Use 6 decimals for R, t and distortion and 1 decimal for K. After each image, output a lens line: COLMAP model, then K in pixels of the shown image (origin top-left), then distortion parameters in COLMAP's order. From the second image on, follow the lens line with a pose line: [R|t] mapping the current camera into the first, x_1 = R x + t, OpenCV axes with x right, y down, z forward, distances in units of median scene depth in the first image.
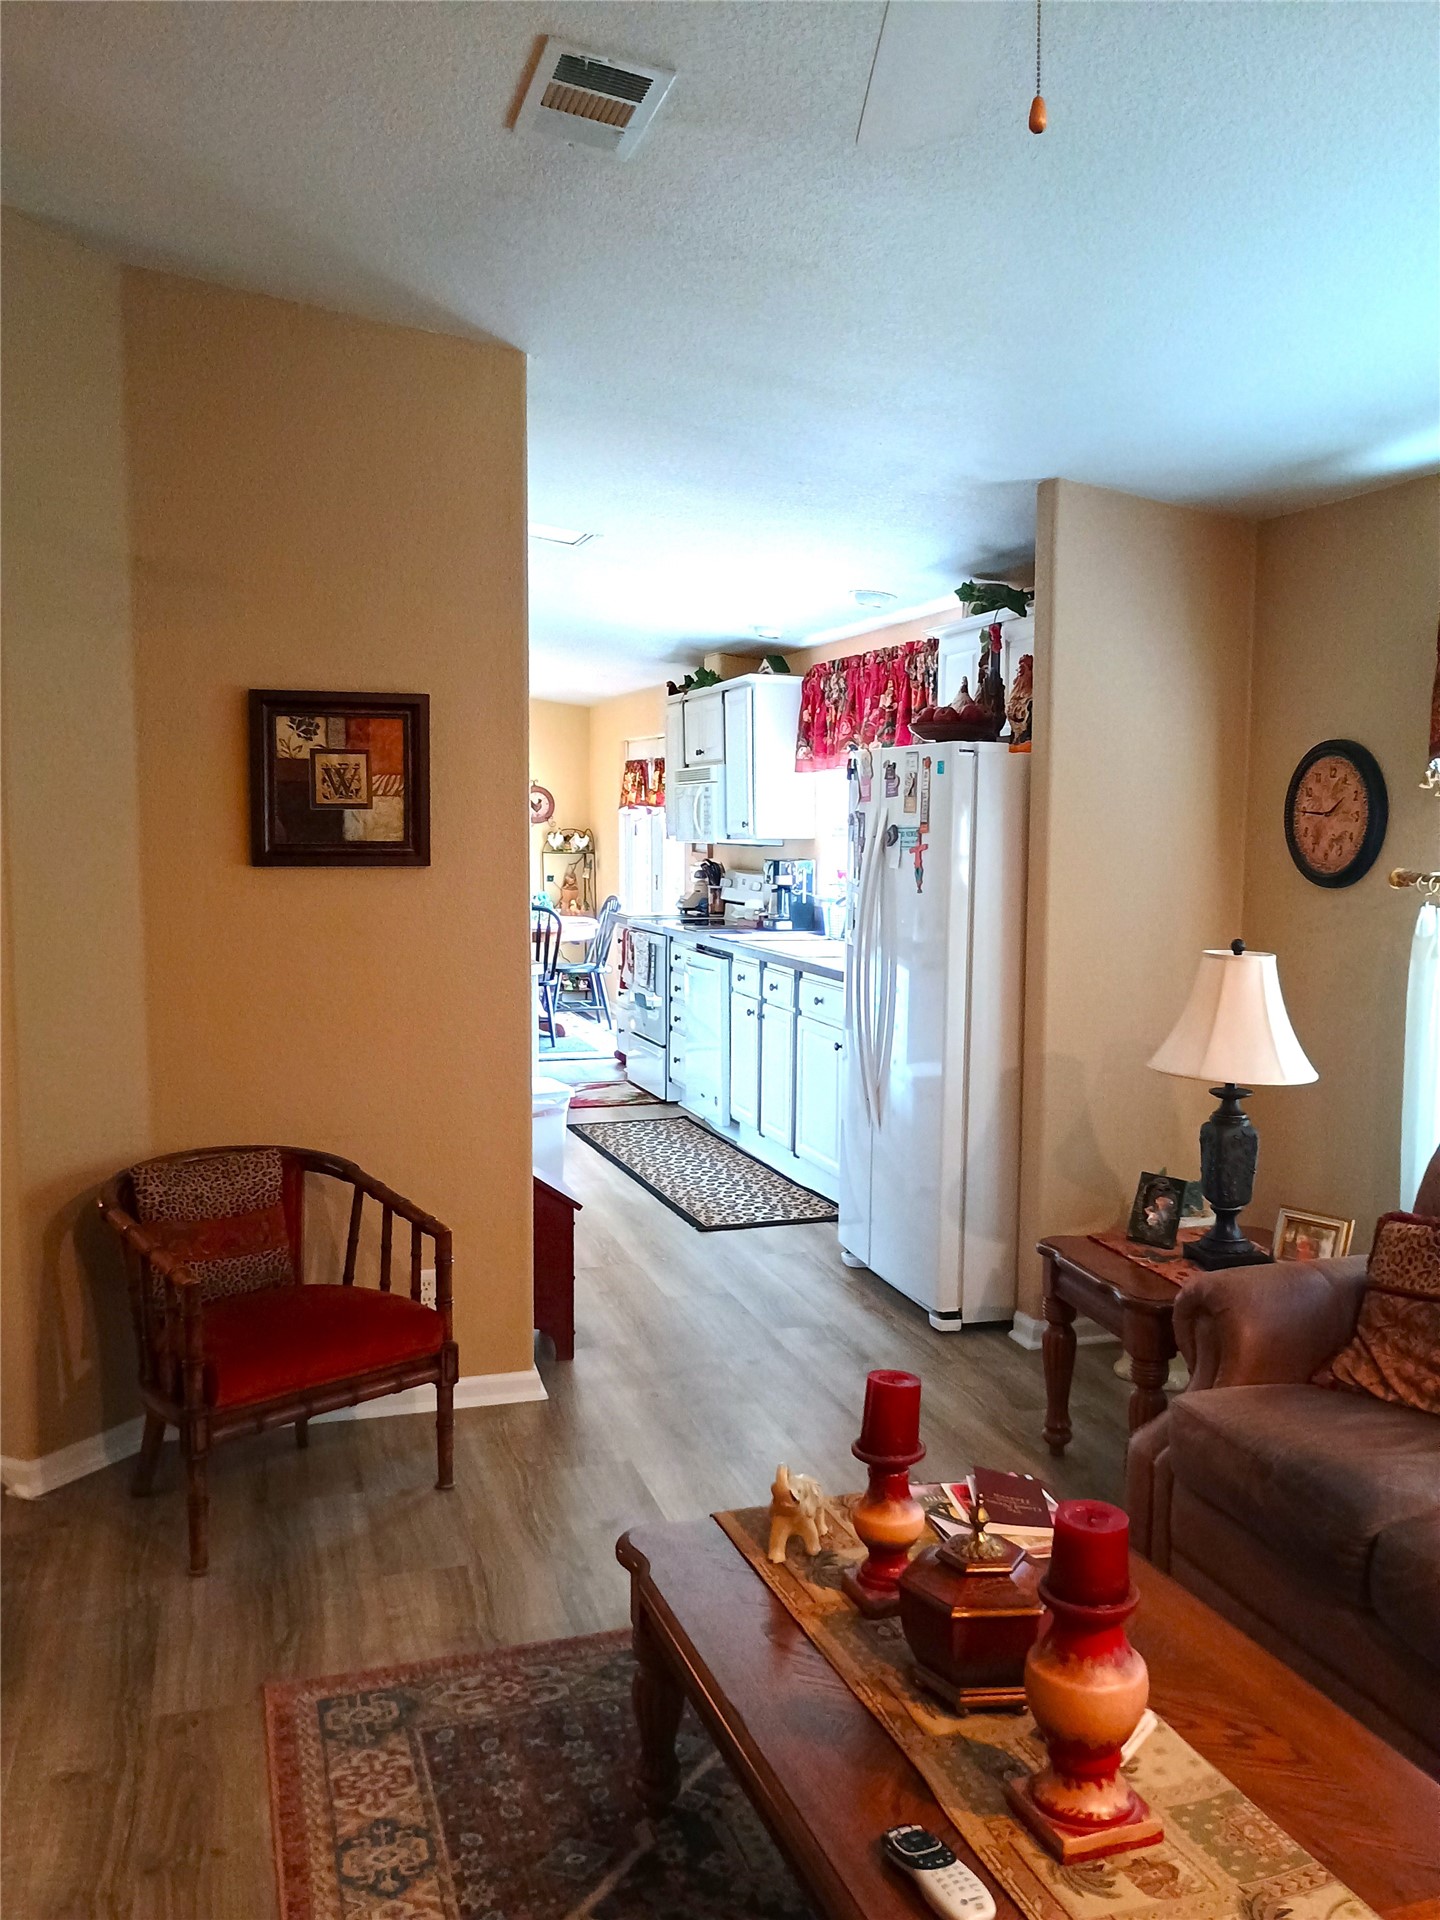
lens RADIAL K [[1667.6, 0, 732.6], [0, 1667.6, 965.2], [0, 0, 1]] dist [0.022553, -0.015816]
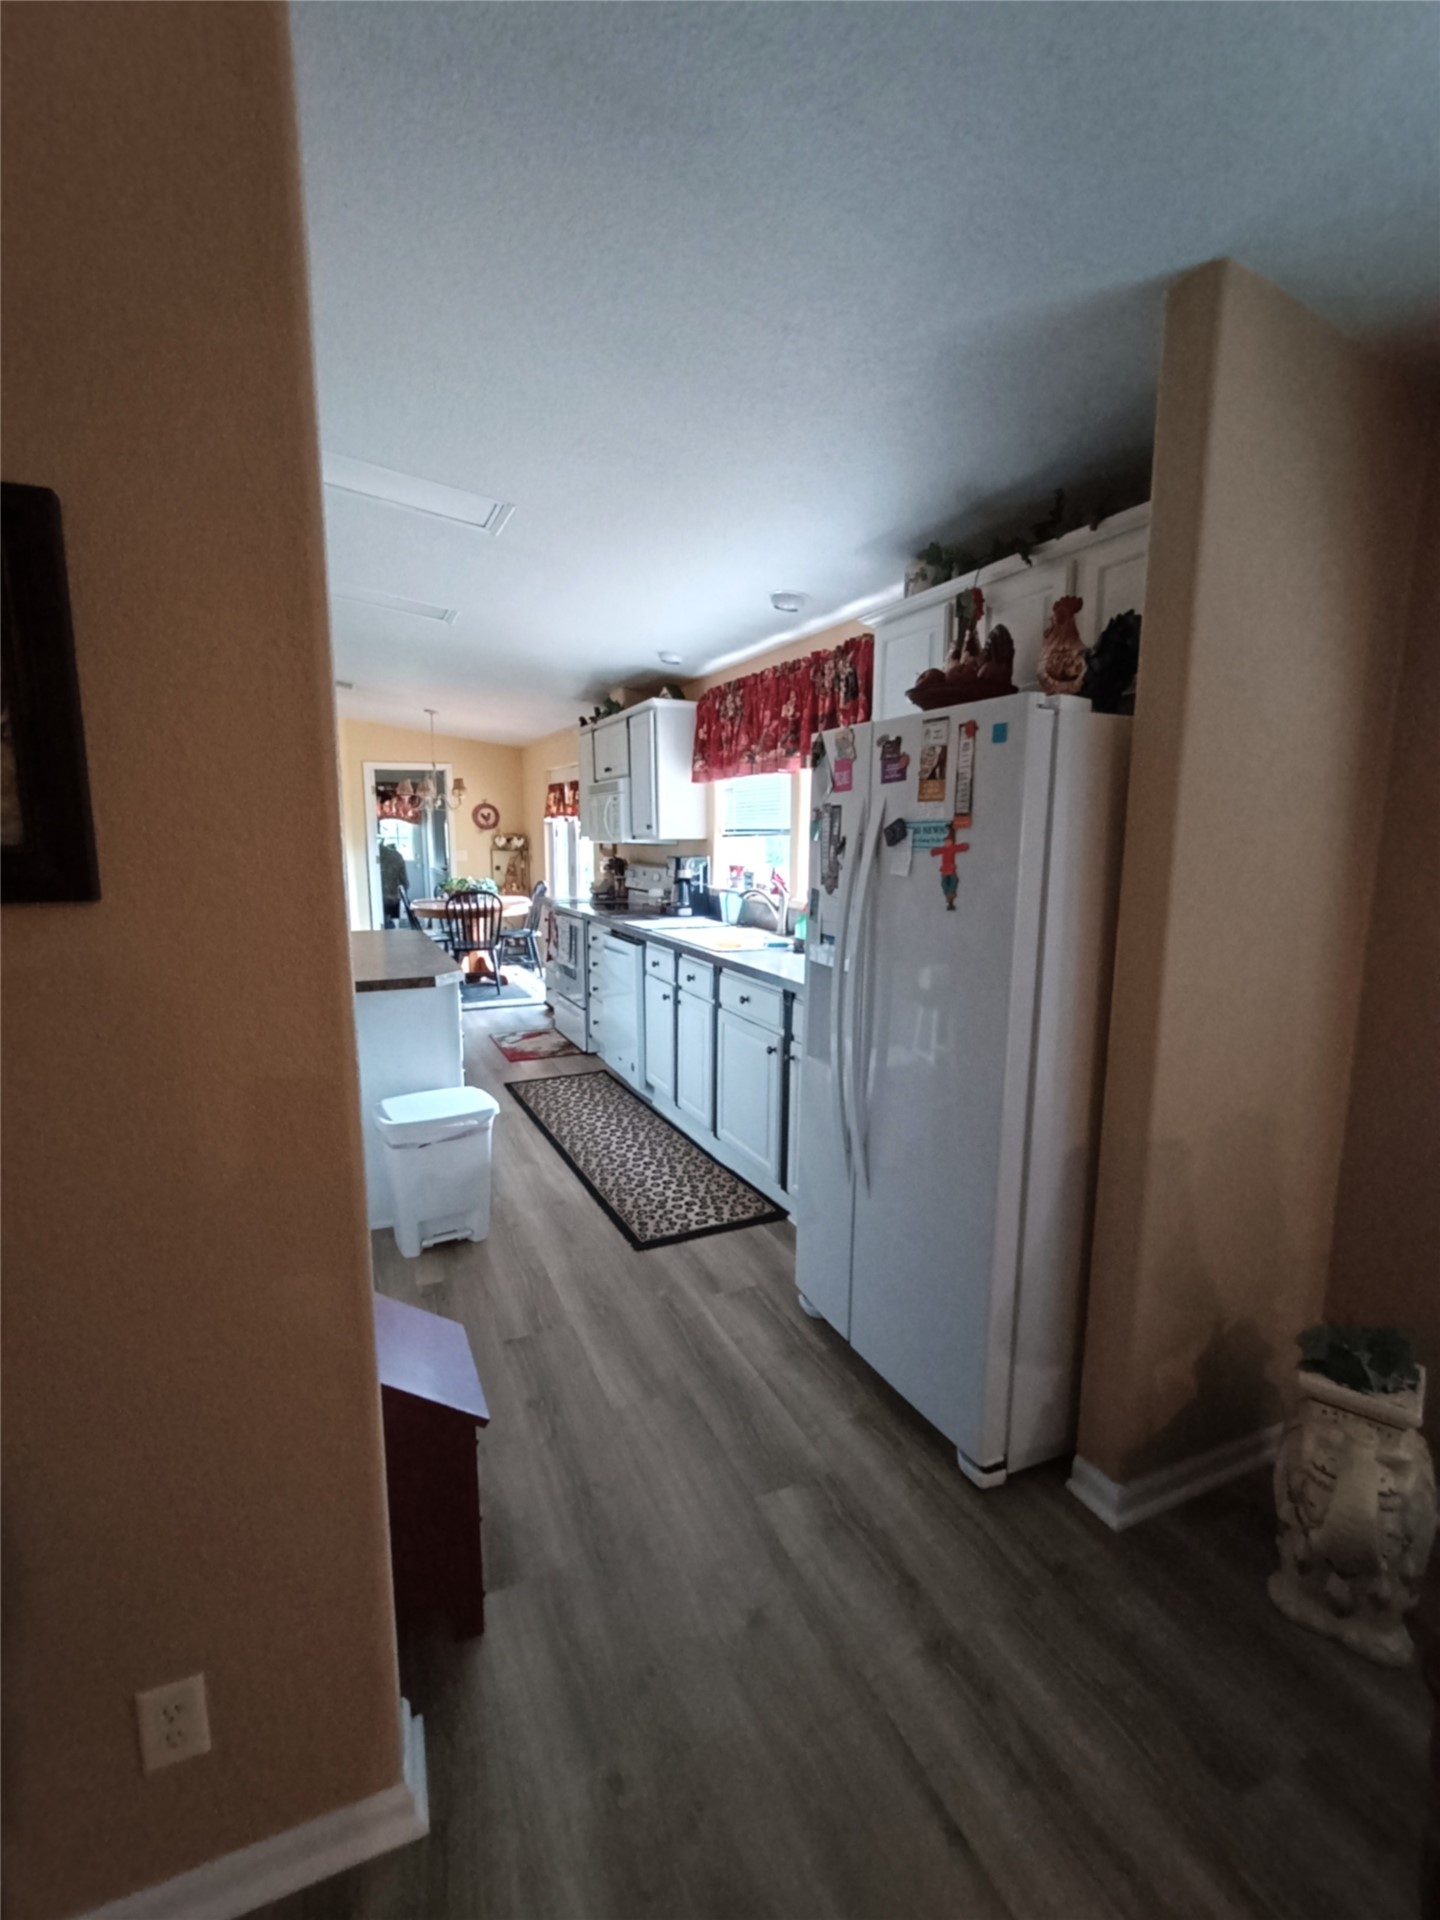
lens RADIAL K [[873.6, 0, 704.4], [0, 873.6, 960.8], [0, 0, 1]] dist [-0.002588, 0.001312]
pose [[0.994050, -0.018242, 0.107390, -0.023245], [0.011591, 0.997994, 0.062241, -0.028037], [-0.108310, -0.060626, 0.992267, 0.378498]]
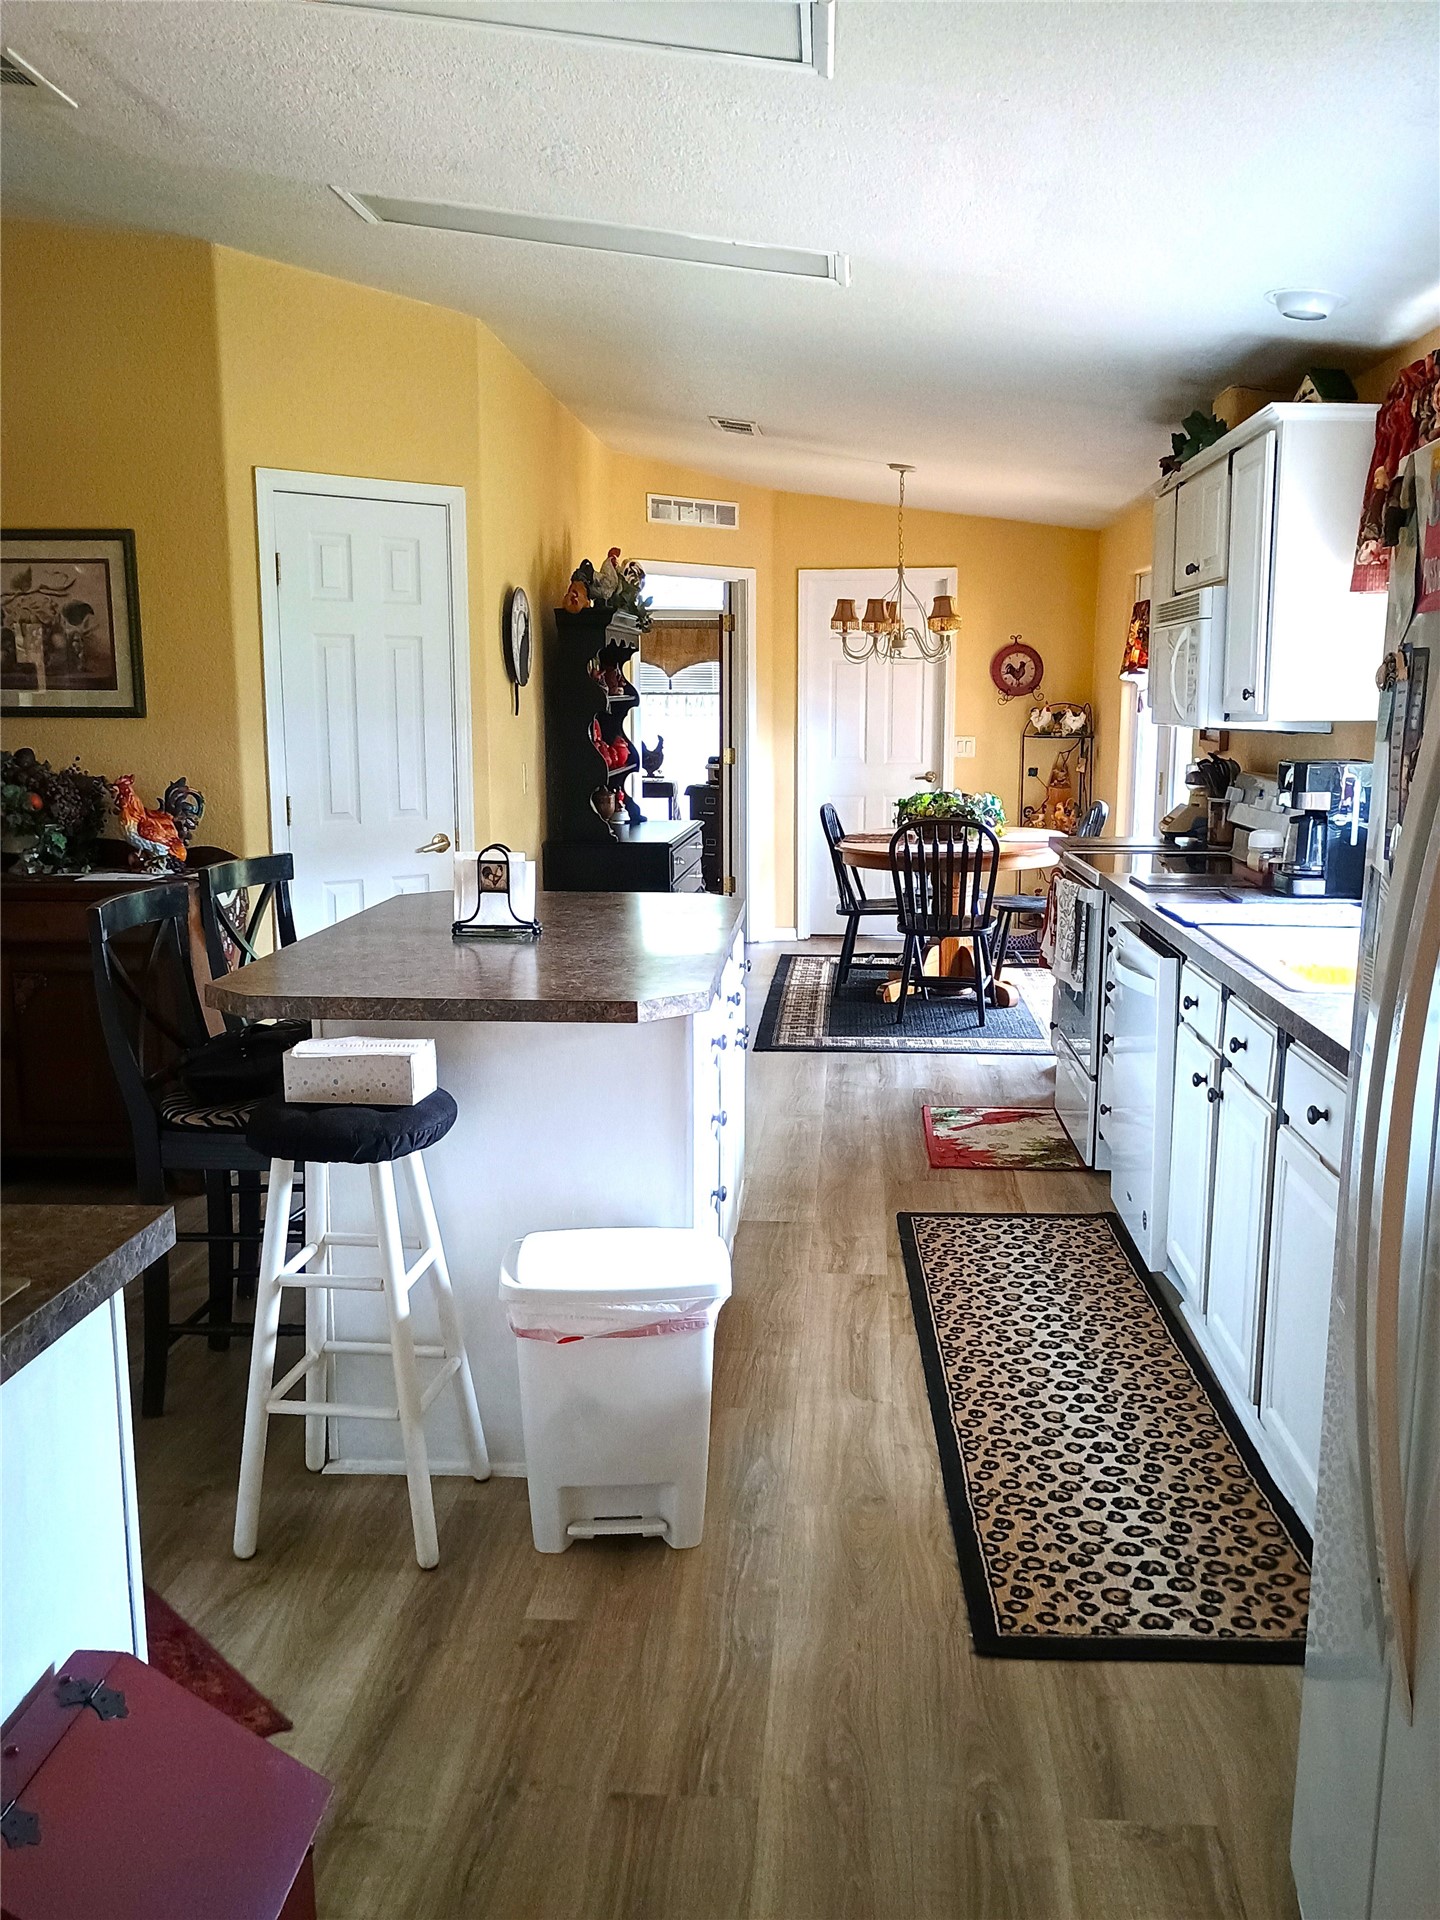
lens RADIAL K [[1667.6, 0, 709.3], [0, 1667.6, 984.0], [0, 0, 1]] dist [0.022553, -0.015816]
pose [[0.932675, 0.059567, -0.355767, 0.043978], [-0.029214, 0.995505, 0.090093, -0.035837], [0.359534, -0.073634, 0.930222, 0.439431]]
